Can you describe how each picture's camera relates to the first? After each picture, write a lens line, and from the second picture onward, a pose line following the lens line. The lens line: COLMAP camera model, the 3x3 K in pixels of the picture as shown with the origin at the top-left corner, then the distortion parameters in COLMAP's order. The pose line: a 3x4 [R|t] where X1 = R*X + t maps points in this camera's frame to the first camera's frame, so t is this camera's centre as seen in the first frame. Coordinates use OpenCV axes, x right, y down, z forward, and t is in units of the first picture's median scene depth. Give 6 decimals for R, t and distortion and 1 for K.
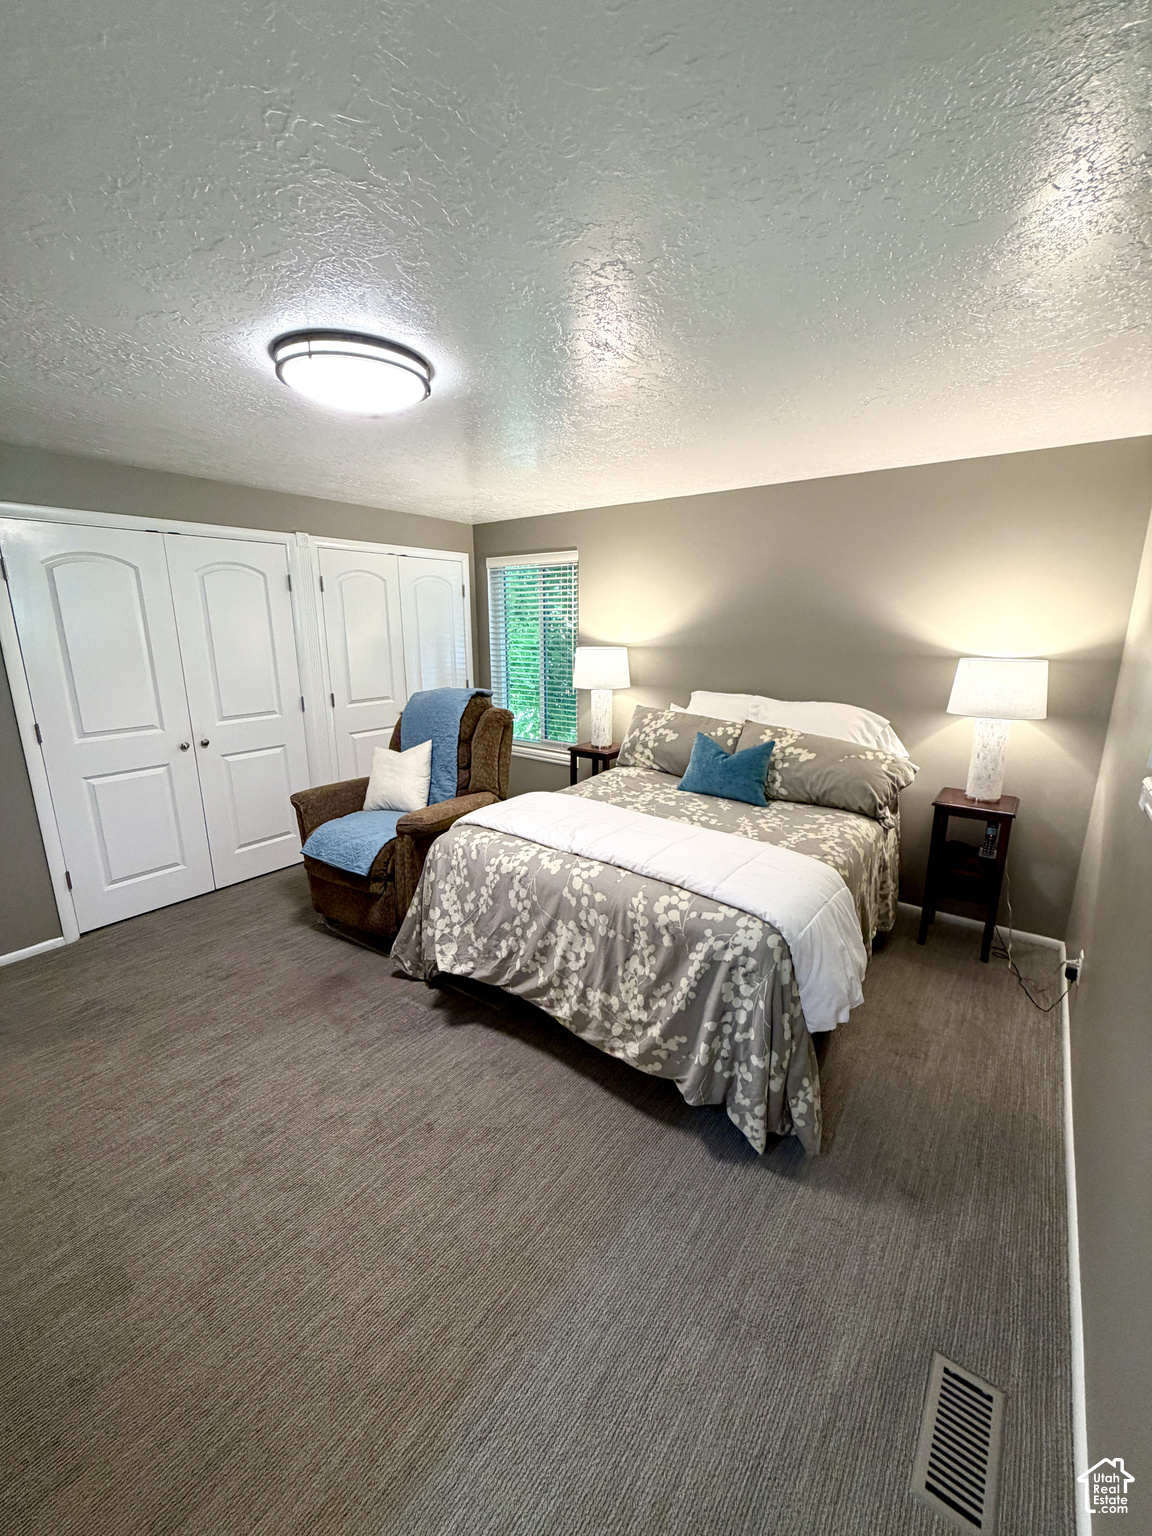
lens RADIAL K [[613.7, 0, 575.2], [0, 613.7, 765.6], [0, 0, 1]] dist [0.001380, 0.000257]
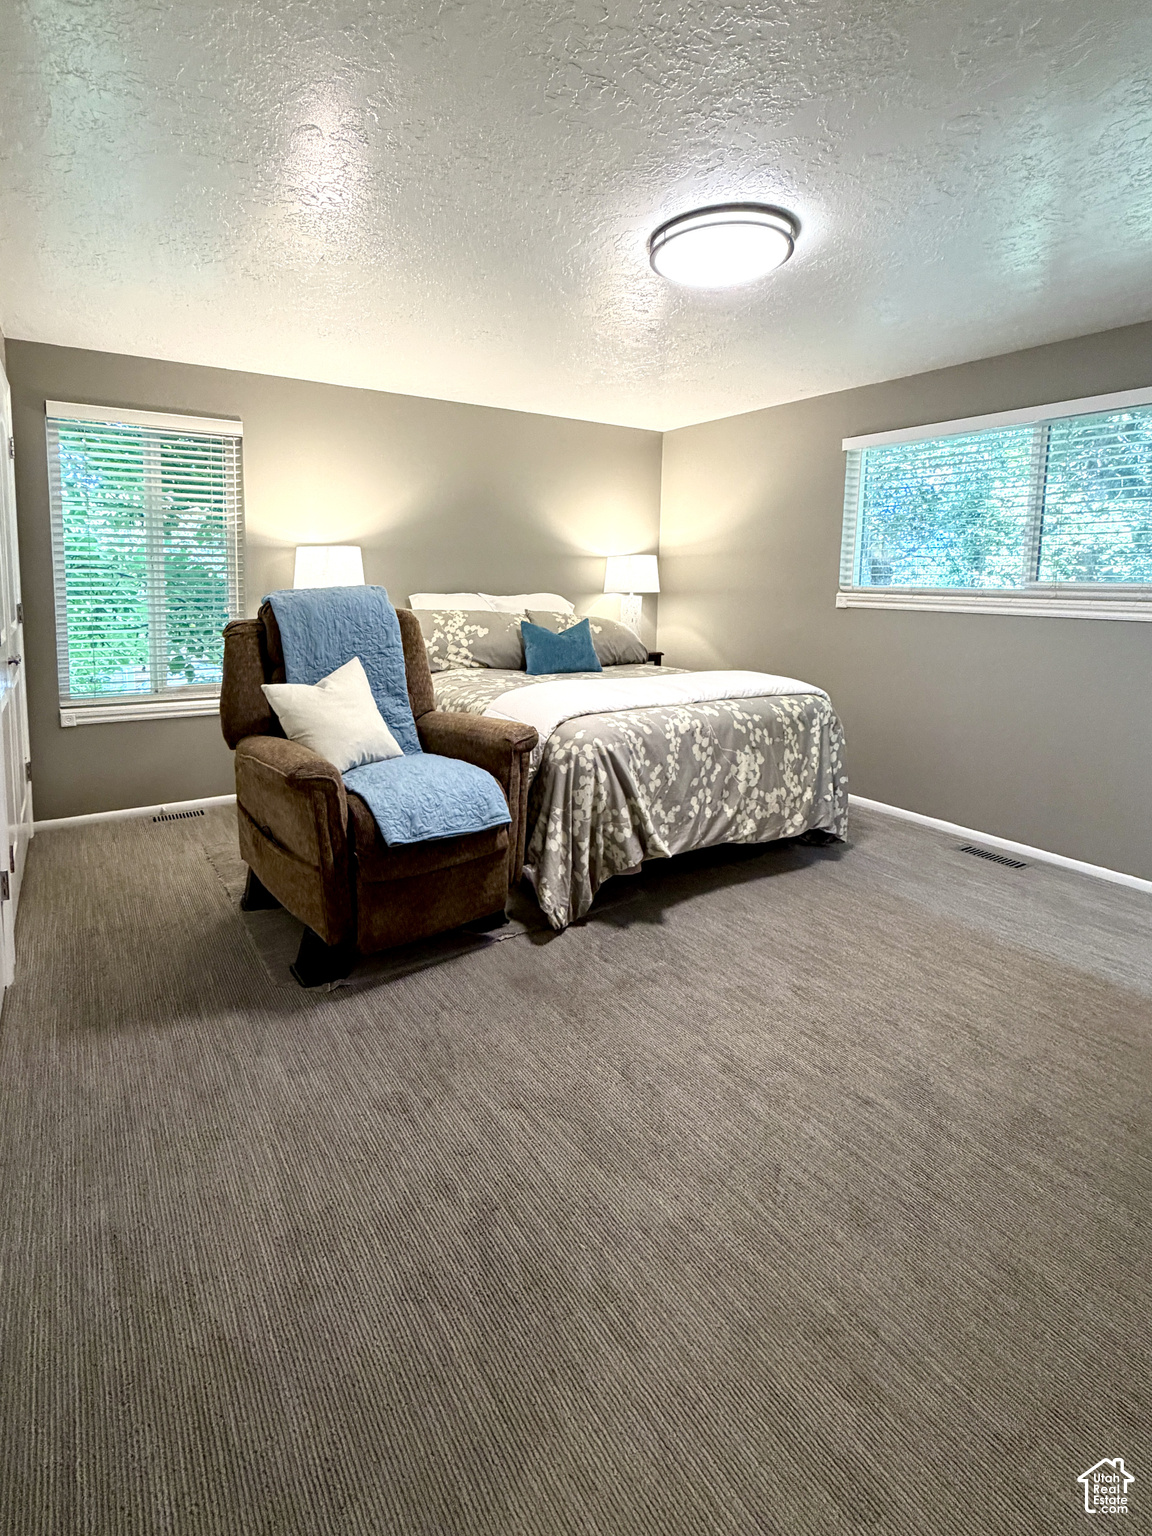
lens RADIAL K [[671.7, 0, 575.8], [0, 671.7, 626.5], [0, 0, 1]] dist [0.001295, 0.000174]
pose [[0.383450, -0.076624, 0.920378, -1.228280], [0.200776, 0.979635, -0.002091, -0.036016], [-0.901474, 0.185591, 0.391025, 0.691202]]
